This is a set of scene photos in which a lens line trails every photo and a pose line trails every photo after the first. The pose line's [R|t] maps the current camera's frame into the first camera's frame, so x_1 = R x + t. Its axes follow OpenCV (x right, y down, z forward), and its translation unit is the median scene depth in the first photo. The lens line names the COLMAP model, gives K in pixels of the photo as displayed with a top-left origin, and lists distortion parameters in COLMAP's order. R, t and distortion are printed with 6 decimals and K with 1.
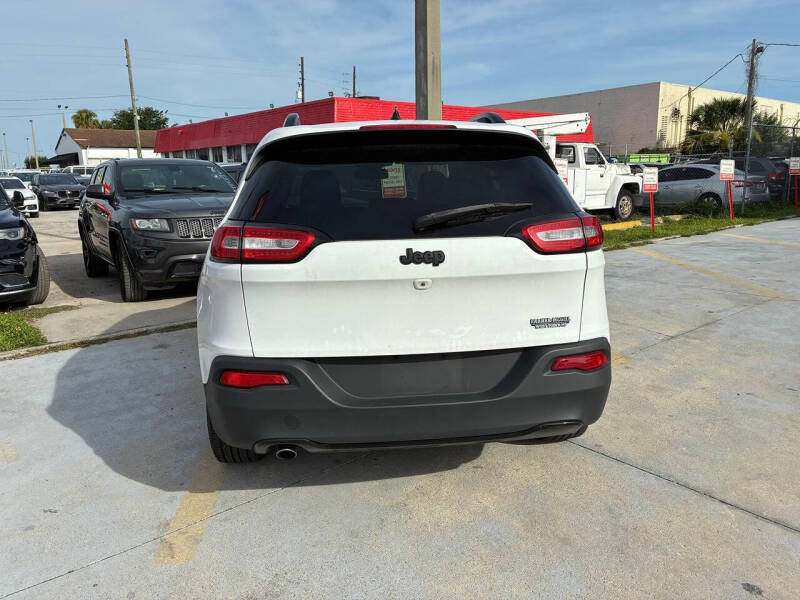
lens RADIAL K [[609.7, 0, 400.0], [0, 609.7, 300.0], [0, 0, 1]] dist [0.012046, -0.001757]
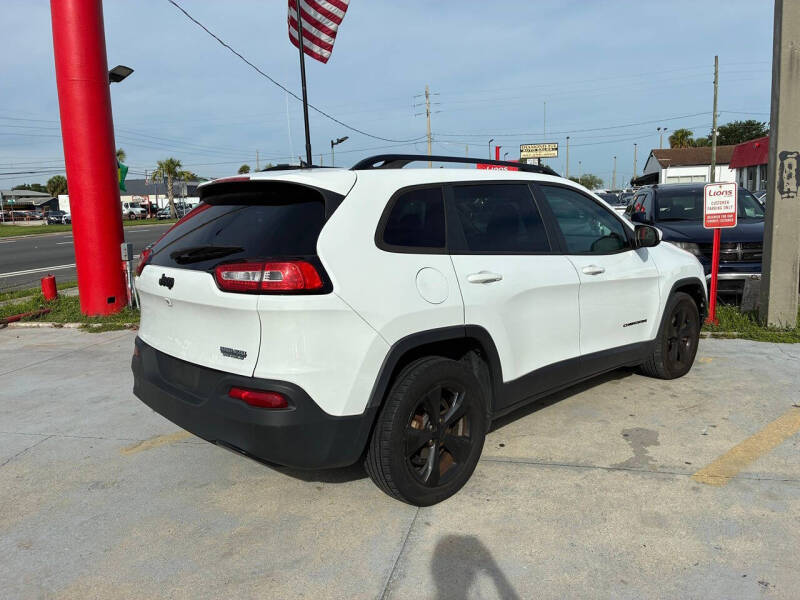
lens RADIAL K [[609.7, 0, 400.0], [0, 609.7, 300.0], [0, 0, 1]] dist [0.012046, -0.001757]
pose [[0.597248, 0.126069, -0.792087, 0.077294], [-0.145973, 0.988162, 0.047210, -0.009299], [0.788662, 0.087427, 0.608580, 0.033020]]
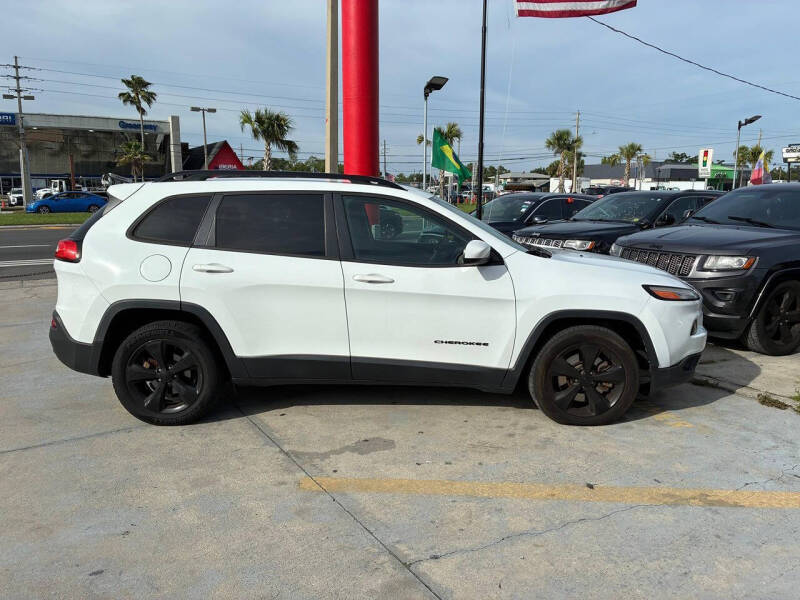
lens RADIAL K [[607.4, 0, 396.0], [0, 607.4, 295.6], [0, 0, 1]] dist [0.077048, -0.114029]
pose [[-0.132647, 0.180702, -0.974552, 0.116302], [-0.201399, 0.957815, 0.205011, -0.032450], [0.970486, 0.223468, -0.090658, 0.128533]]
